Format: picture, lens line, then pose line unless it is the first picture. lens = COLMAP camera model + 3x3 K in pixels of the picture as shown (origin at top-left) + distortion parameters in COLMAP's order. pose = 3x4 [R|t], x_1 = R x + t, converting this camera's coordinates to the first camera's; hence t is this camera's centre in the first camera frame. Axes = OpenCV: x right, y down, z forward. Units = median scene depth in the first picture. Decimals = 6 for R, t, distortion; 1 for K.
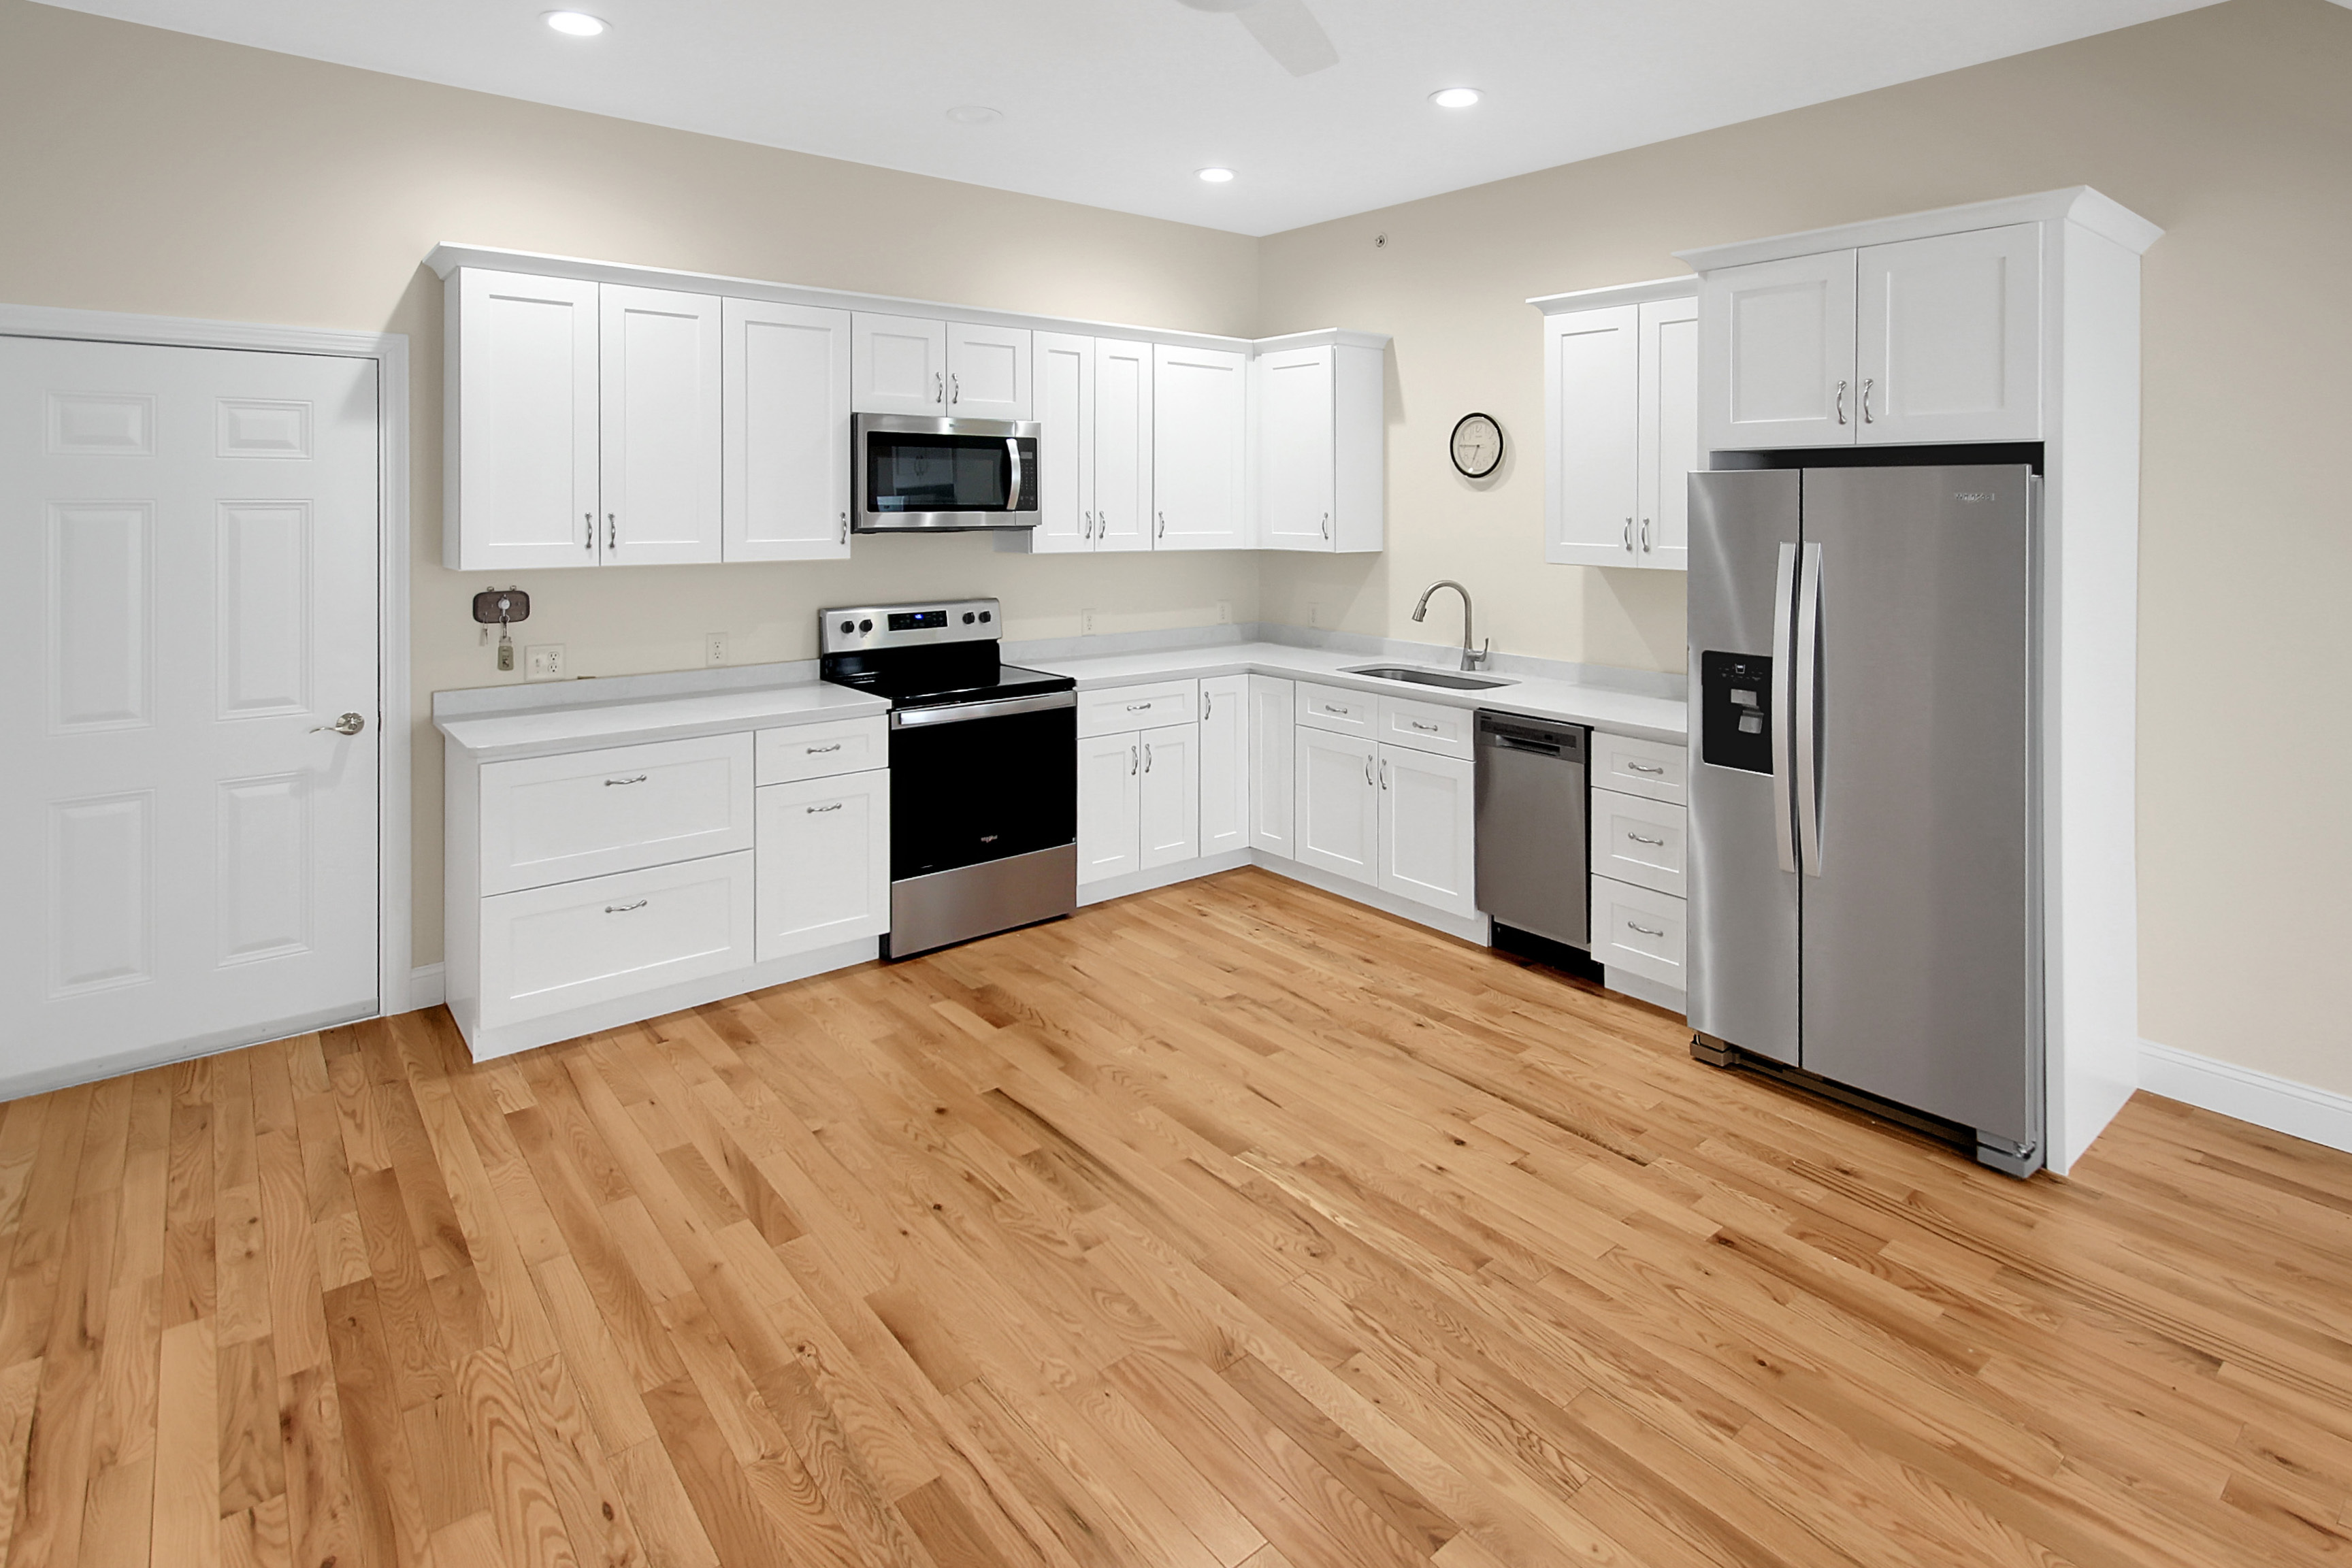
lens RADIAL K [[1139.6, 0, 1176.0], [0, 1139.6, 784.0], [0, 0, 1]] dist [-0.001551, -0.011274]
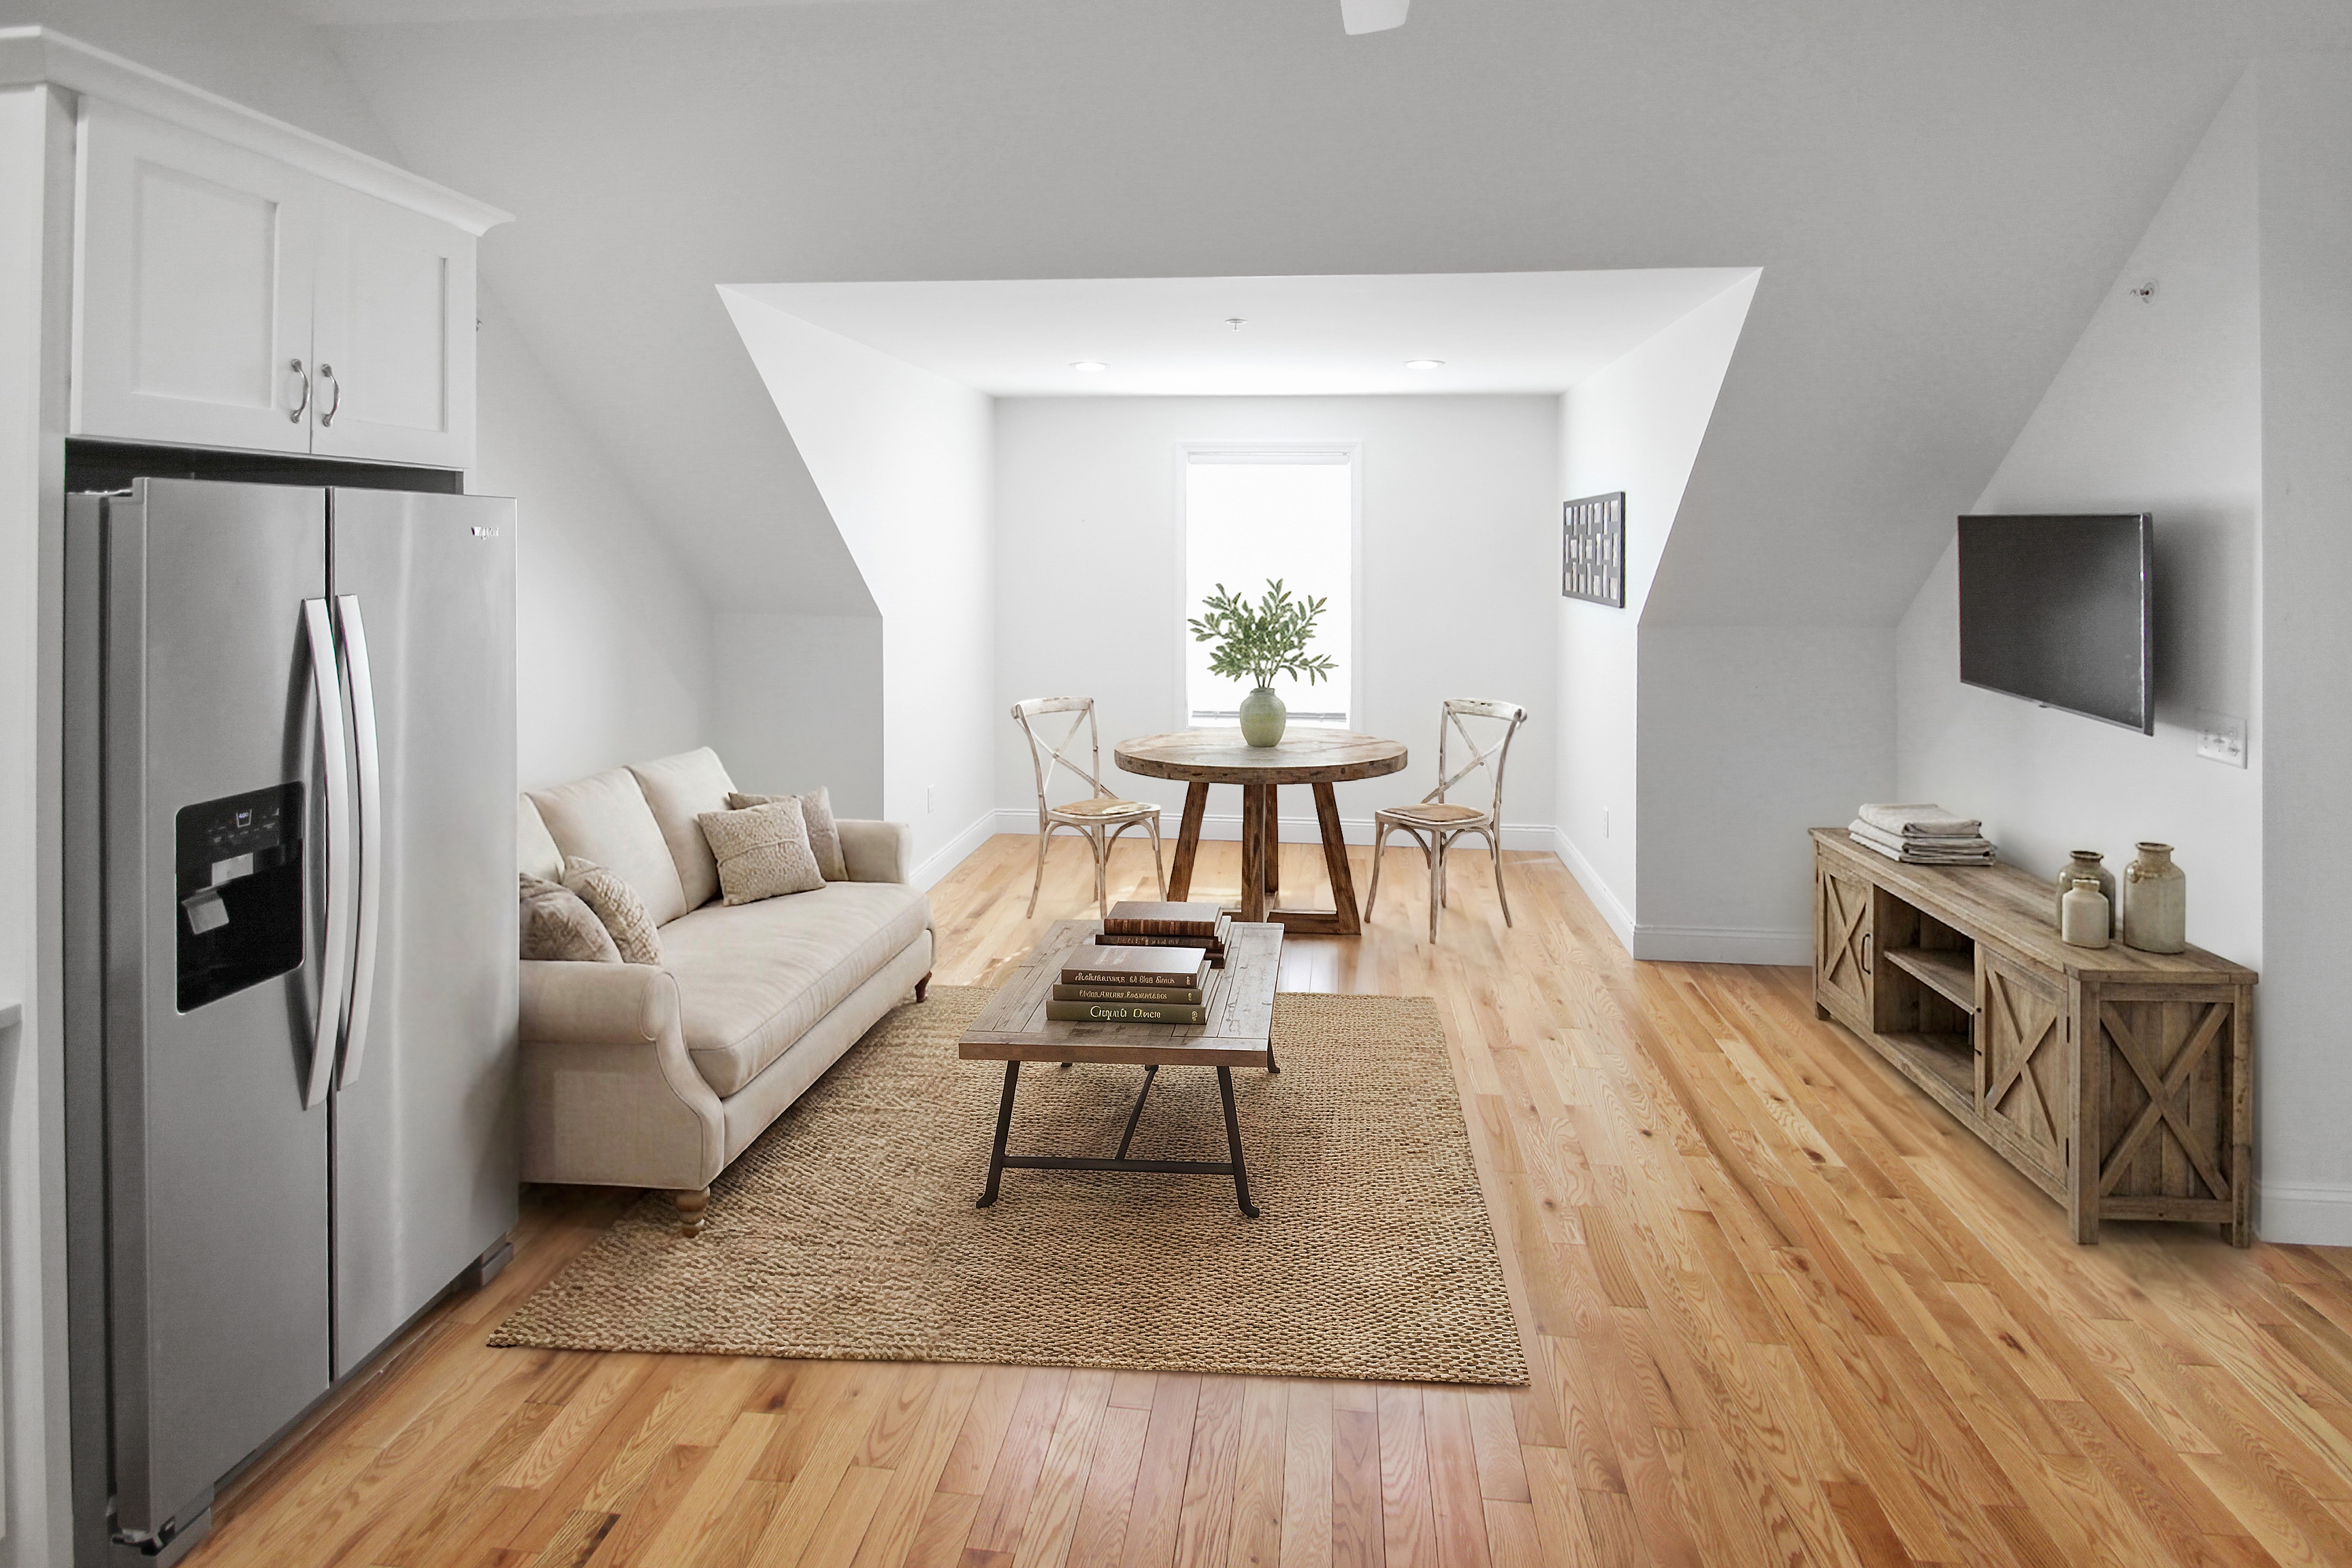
lens RADIAL K [[1139.6, 0, 1176.0], [0, 1139.6, 784.0], [0, 0, 1]] dist [-0.001551, -0.011274]
pose [[-0.724321, -0.122770, 0.678445, -0.234266], [0.157459, 0.928558, 0.336135, -0.244581], [-0.671242, 0.350297, -0.653243, 1.084807]]
